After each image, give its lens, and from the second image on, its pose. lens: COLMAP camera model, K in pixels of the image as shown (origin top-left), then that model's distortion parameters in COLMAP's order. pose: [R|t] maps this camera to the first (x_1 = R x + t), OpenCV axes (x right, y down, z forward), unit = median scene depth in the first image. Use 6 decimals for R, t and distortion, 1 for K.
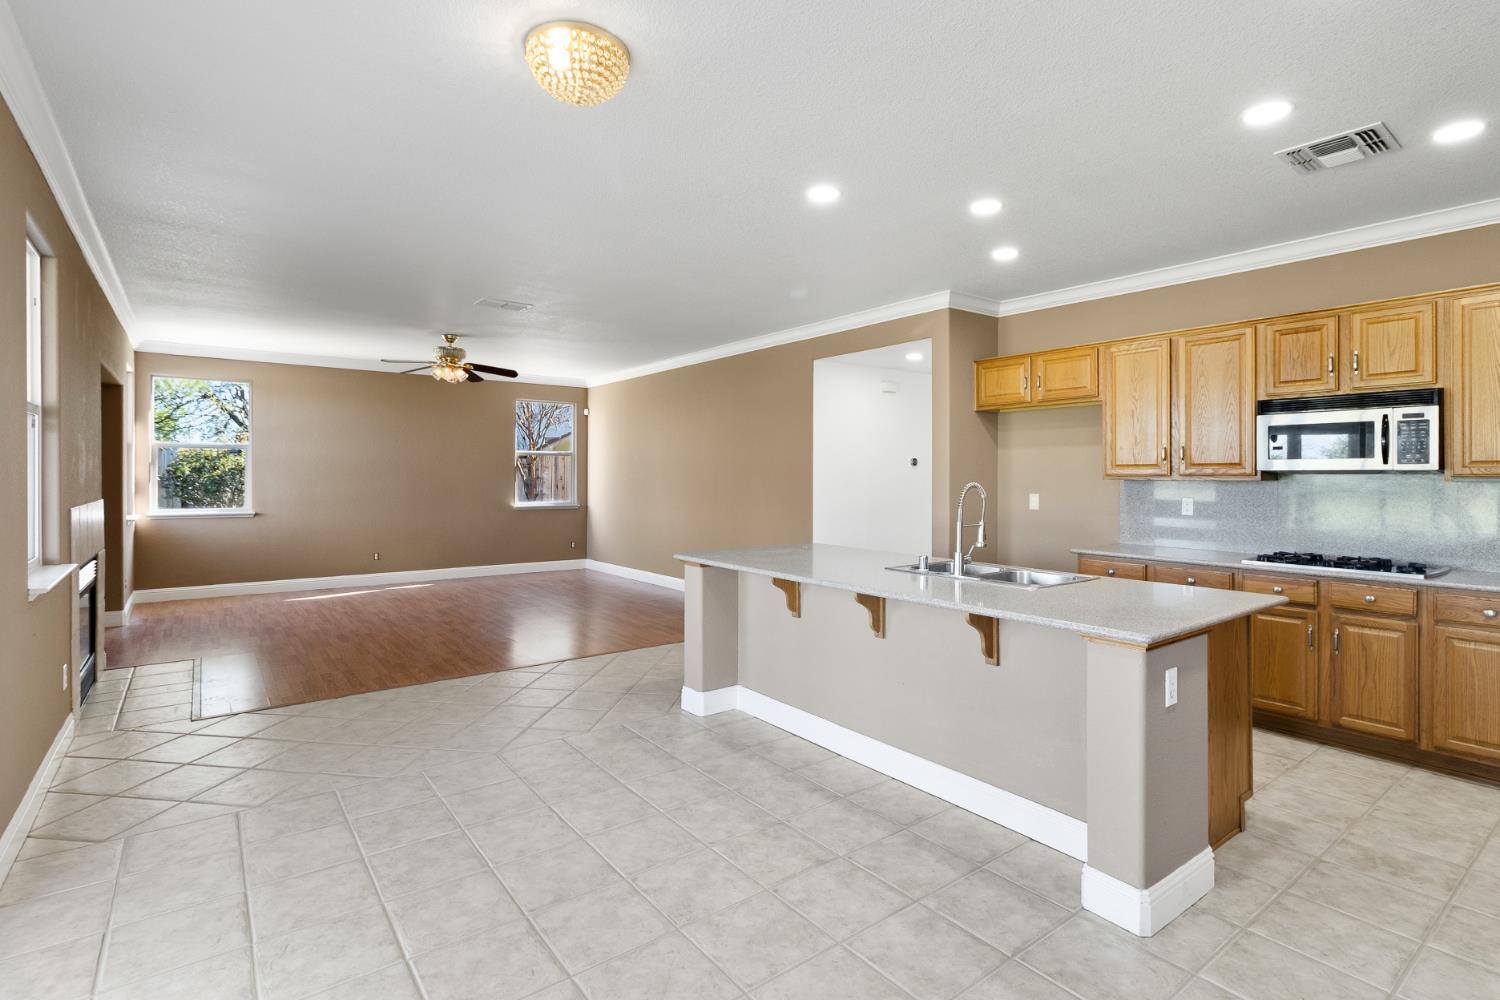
lens RADIAL K [[731.8, 0, 751.6], [0, 731.8, 473.7], [0, 0, 1]] dist [0.000679, 0.000066]
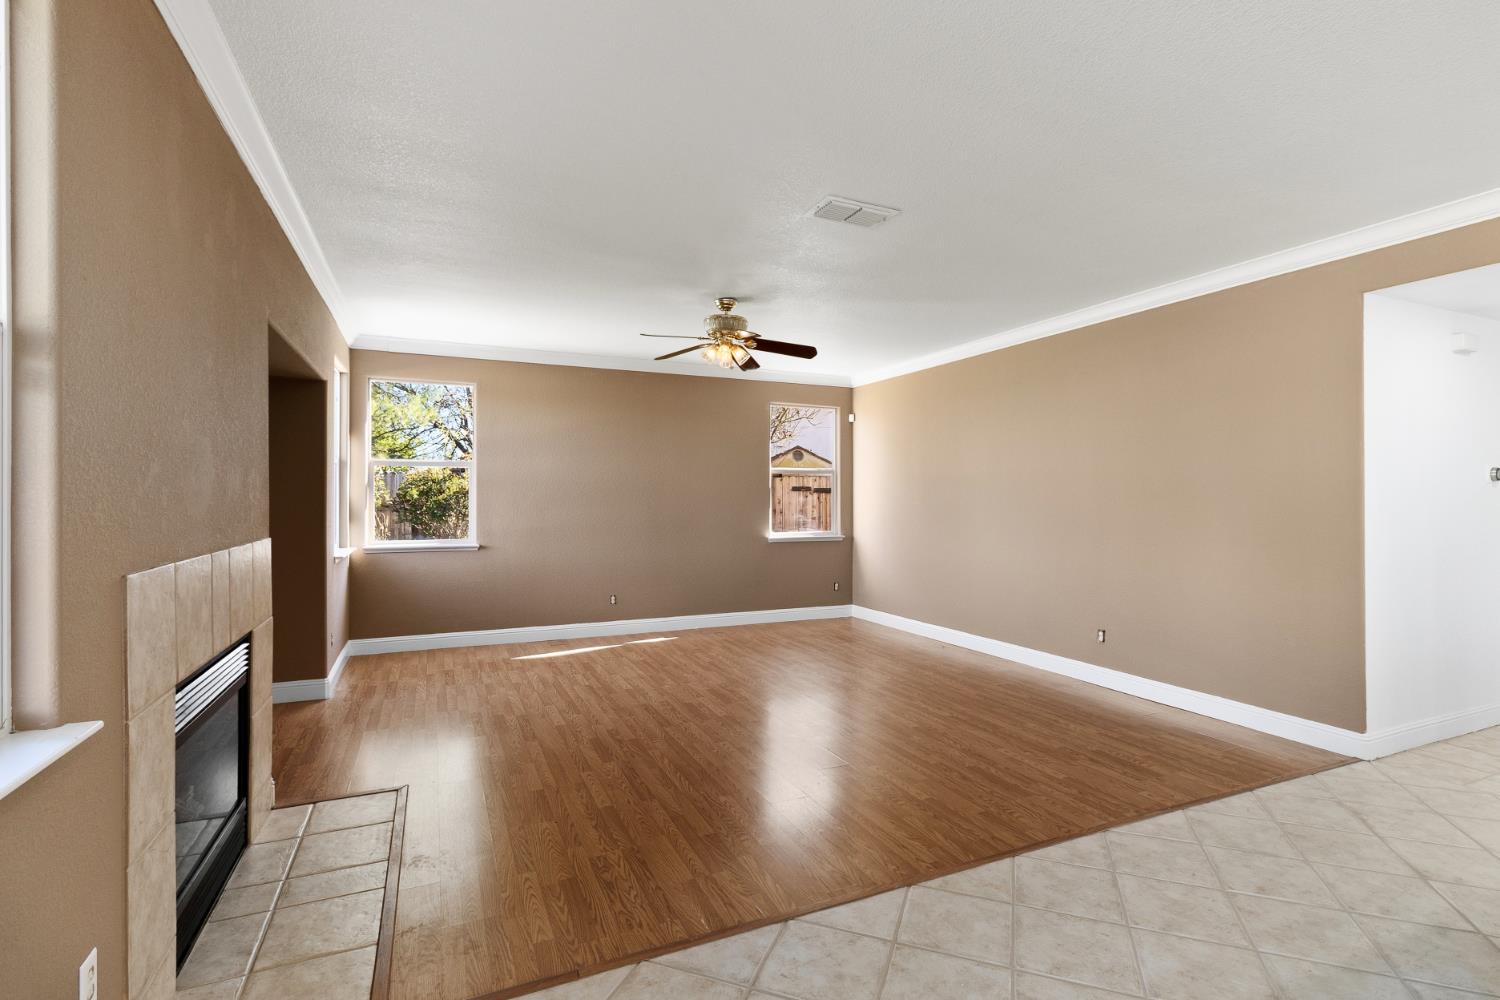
lens RADIAL K [[703.1, 0, 748.5], [0, 703.1, 495.6], [0, 0, 1]] dist [-0.002008, -0.000190]
pose [[0.974515, -0.002660, -0.224306, -0.317911], [0.002396, 0.999996, -0.001447, 0.000236], [0.224309, 0.000873, 0.974518, 0.459568]]
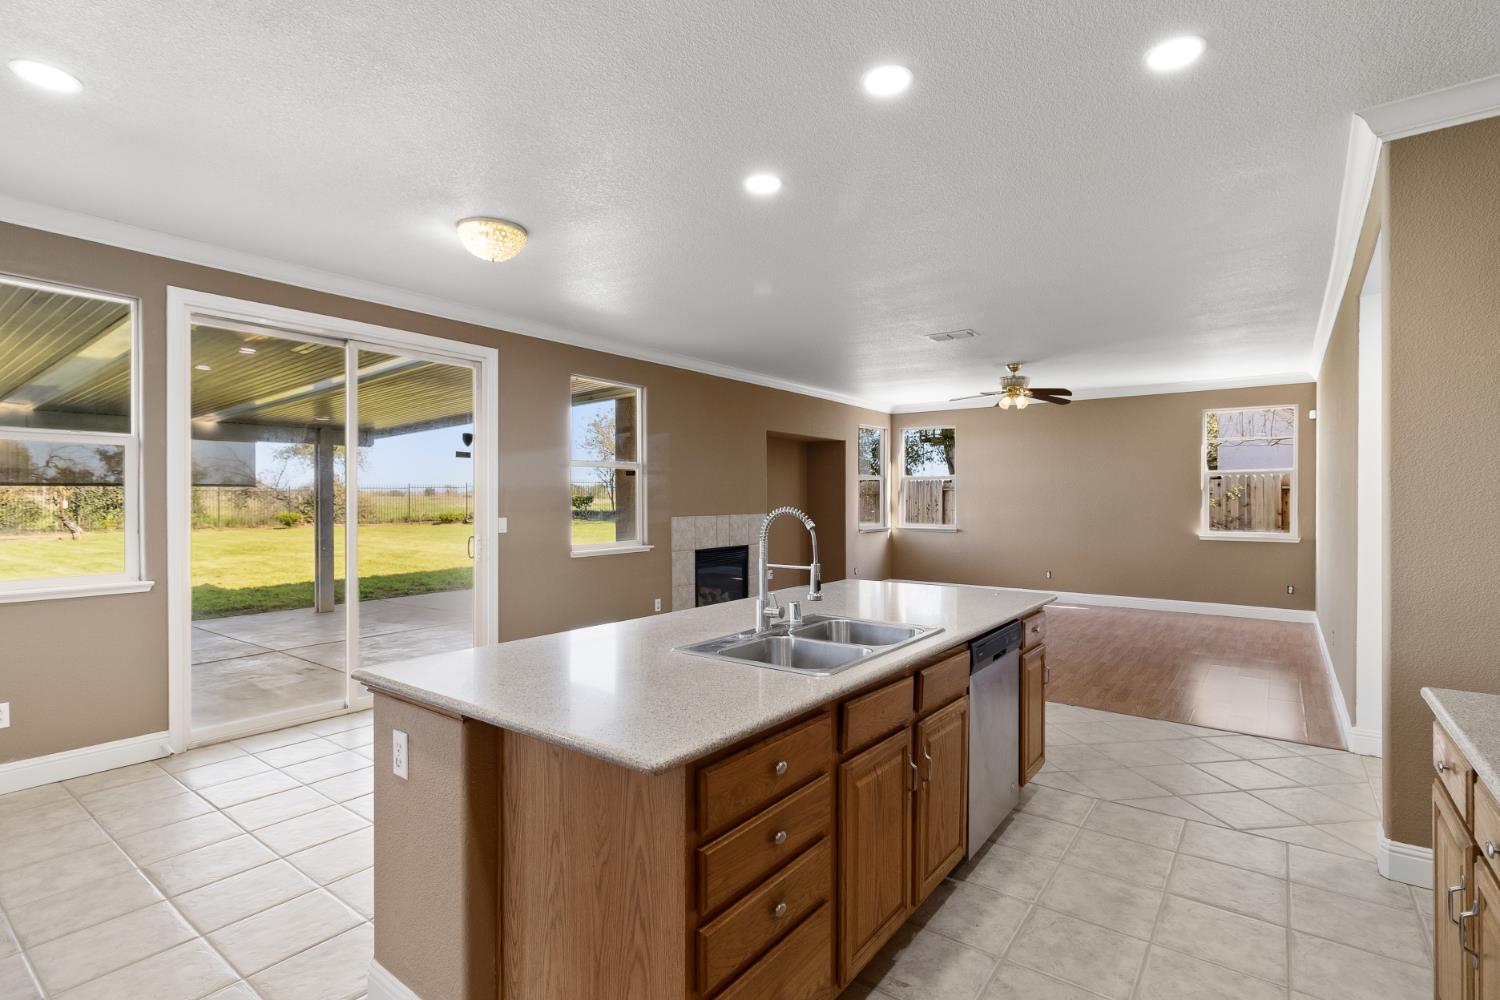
lens RADIAL K [[708.7, 0, 755.0], [0, 708.7, 515.1], [0, 0, 1]] dist [0.000339, 0.000209]
pose [[0.279922, 0.020572, -0.959802, 0.604075], [0.001427, 0.999760, 0.021844, 0.002528], [0.960022, -0.007484, 0.279826, 0.483584]]
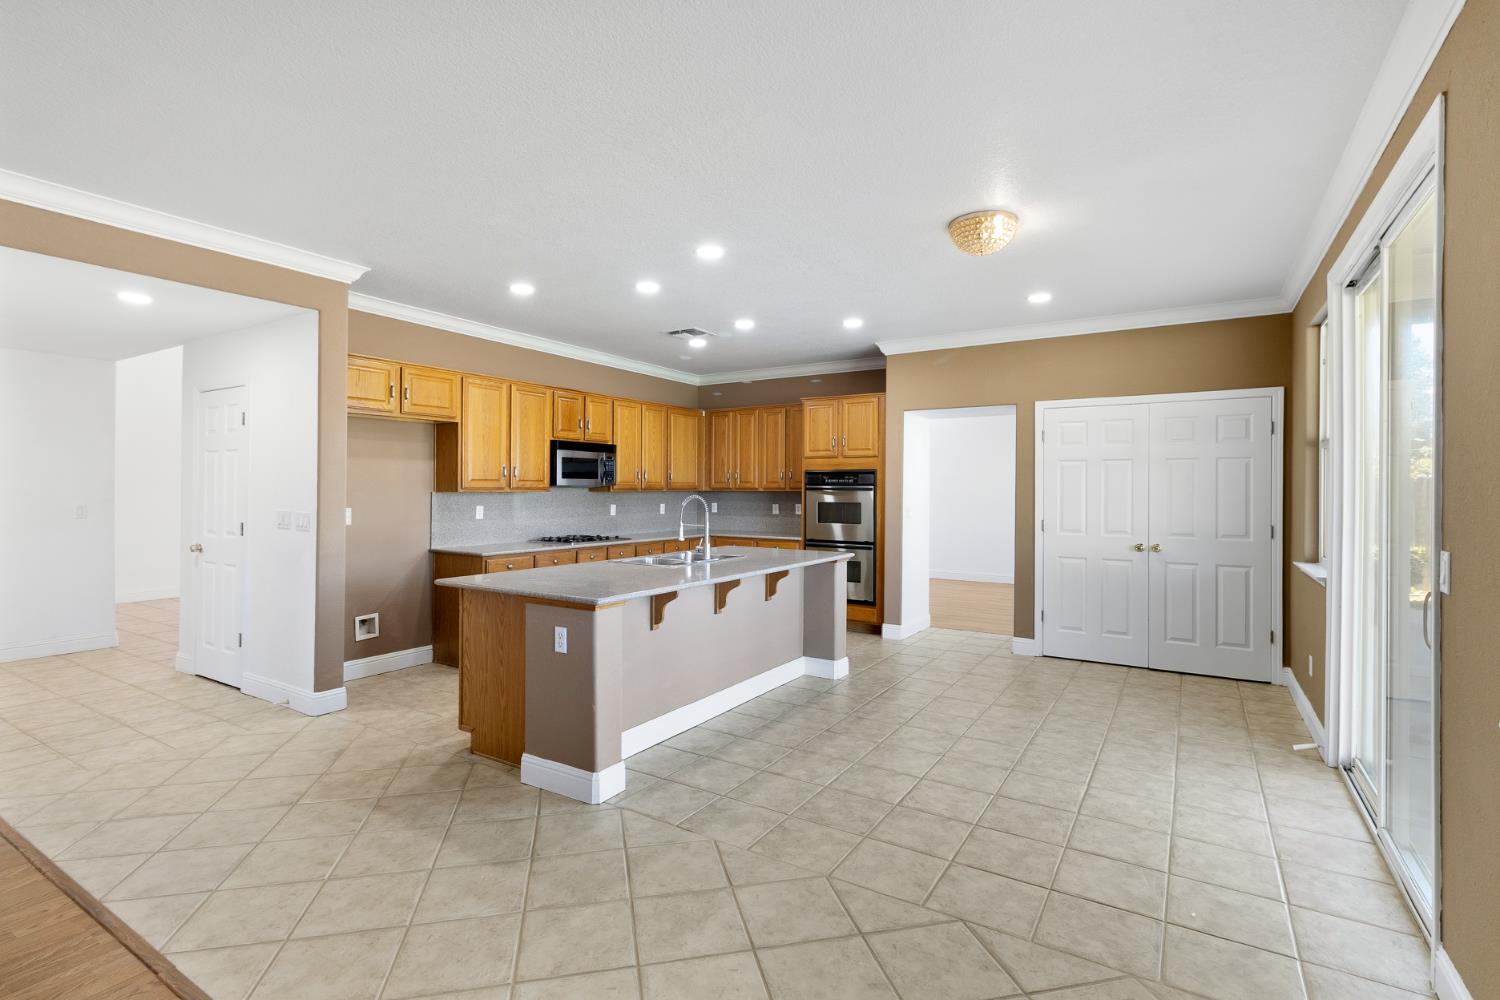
lens RADIAL K [[706.6, 0, 755.0], [0, 706.6, 486.0], [0, 0, 1]] dist [0.000221, -0.000260]
pose [[-0.360807, -0.000788, 0.932640, -0.644787], [-0.007615, 0.999969, -0.002101, -0.002333], [-0.932609, -0.007860, -0.360802, 0.870955]]
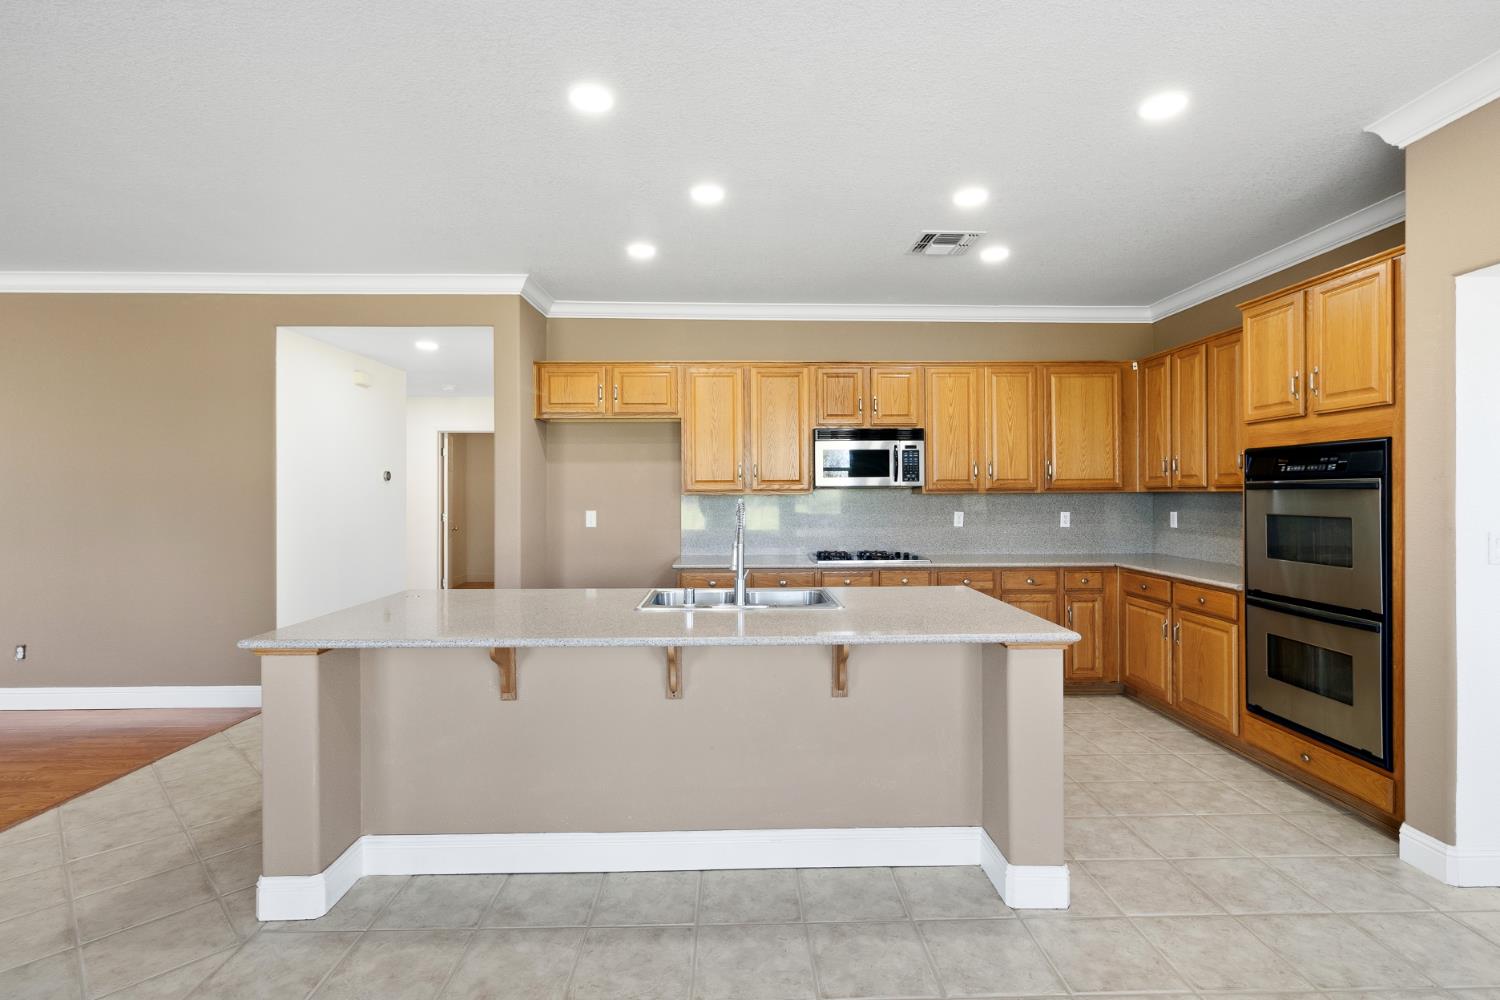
lens RADIAL K [[700.3, 0, 756.9], [0, 700.3, 487.2], [0, 0, 1]] dist [0.001766, -0.000565]
pose [[0.579419, 0.000699, 0.815029, -0.239280], [0.003425, 0.999989, -0.003293, 0.000695], [-0.815022, 0.004700, 0.579410, 0.307510]]
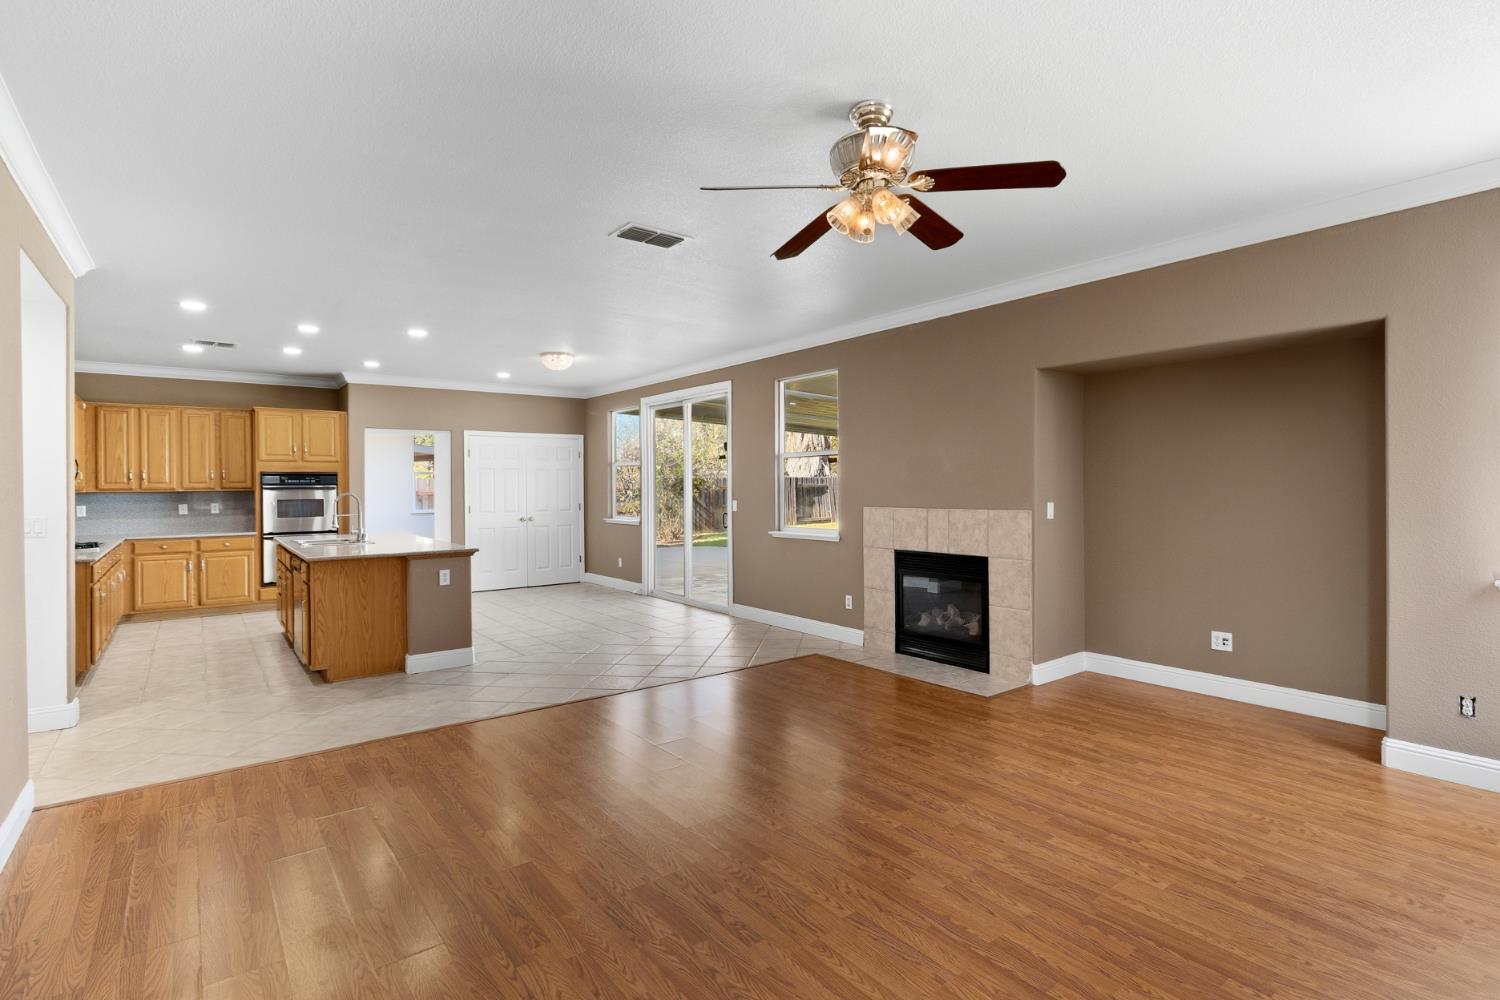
lens RADIAL K [[726.0, 0, 753.7], [0, 726.0, 486.9], [0, 0, 1]] dist [0.001515, -0.000110]
pose [[-0.999940, 0.004614, -0.009936, -0.462079], [0.004613, 0.999989, 0.000044, 0.000959], [0.009936, -0.000002, -0.999951, 1.820028]]
